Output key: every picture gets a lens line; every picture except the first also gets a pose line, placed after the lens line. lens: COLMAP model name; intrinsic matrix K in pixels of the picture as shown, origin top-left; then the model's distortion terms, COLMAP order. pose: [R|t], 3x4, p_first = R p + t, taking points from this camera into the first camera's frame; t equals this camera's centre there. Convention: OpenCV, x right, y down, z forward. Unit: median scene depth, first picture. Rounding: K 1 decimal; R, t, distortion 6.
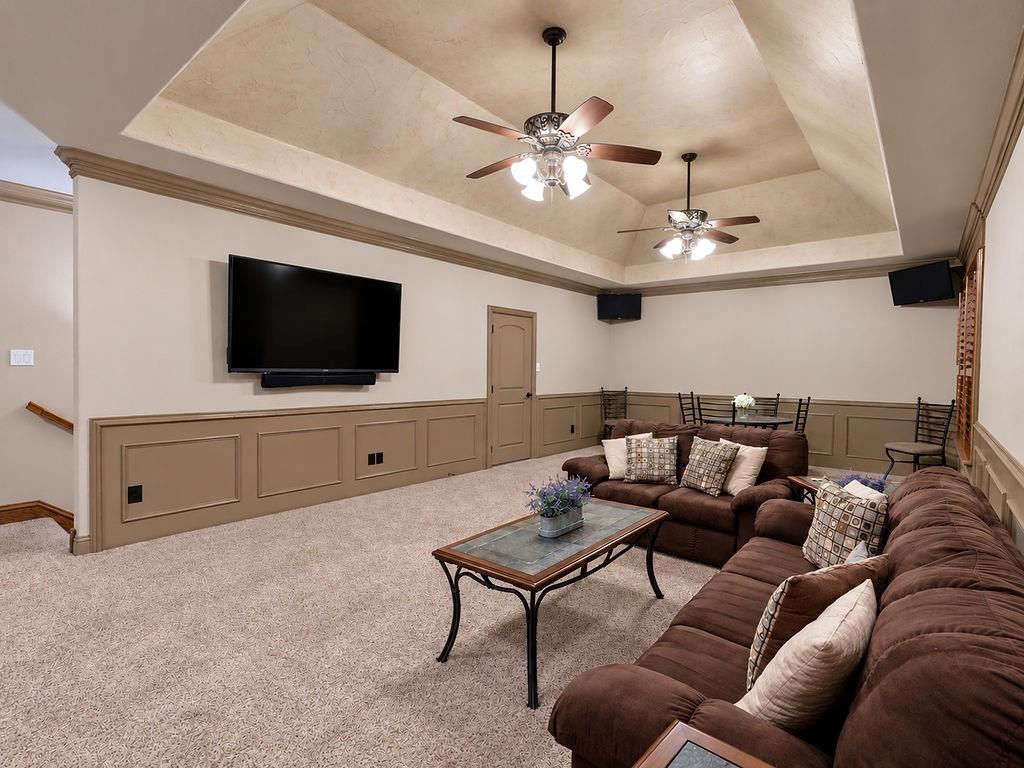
lens RADIAL K [[501.9, 0, 513.0], [0, 501.9, 381.0], [0, 0, 1]] dist [-0.000718, 0.001667]
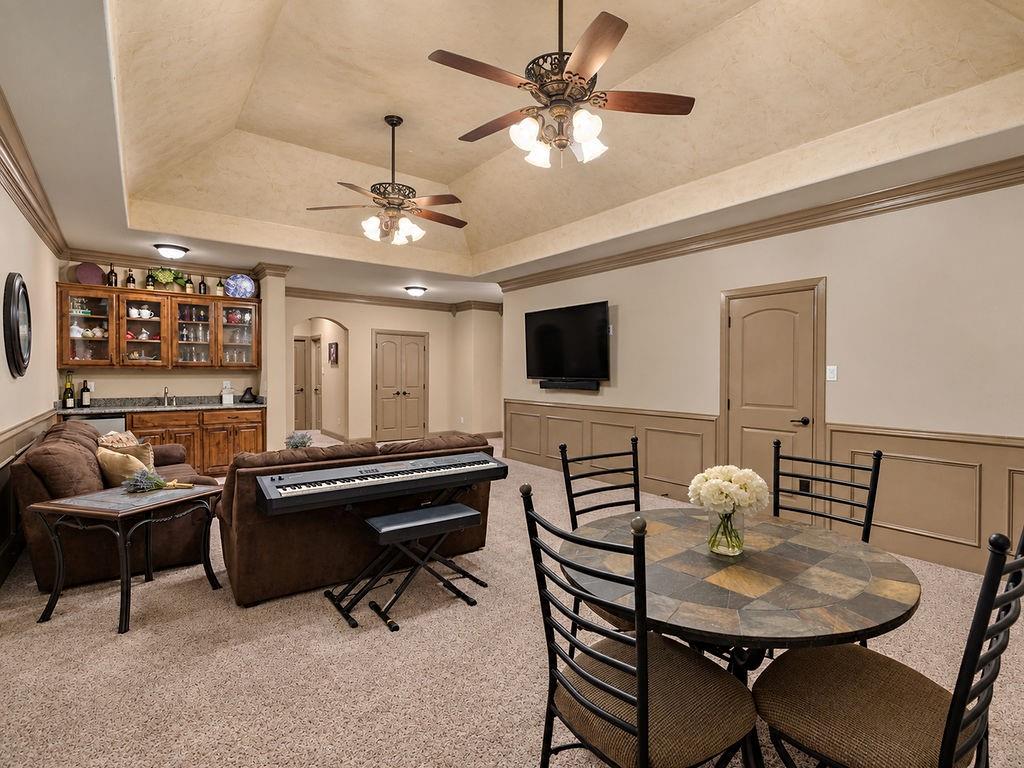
lens RADIAL K [[501.9, 0, 514.2], [0, 501.9, 382.2], [0, 0, 1]] dist [-0.000718, 0.001667]
pose [[-0.245244, -0.004746, -0.969450, 0.742140], [-0.039399, 0.999211, 0.005076, -0.007849], [0.968660, 0.039440, -0.245238, 0.889975]]
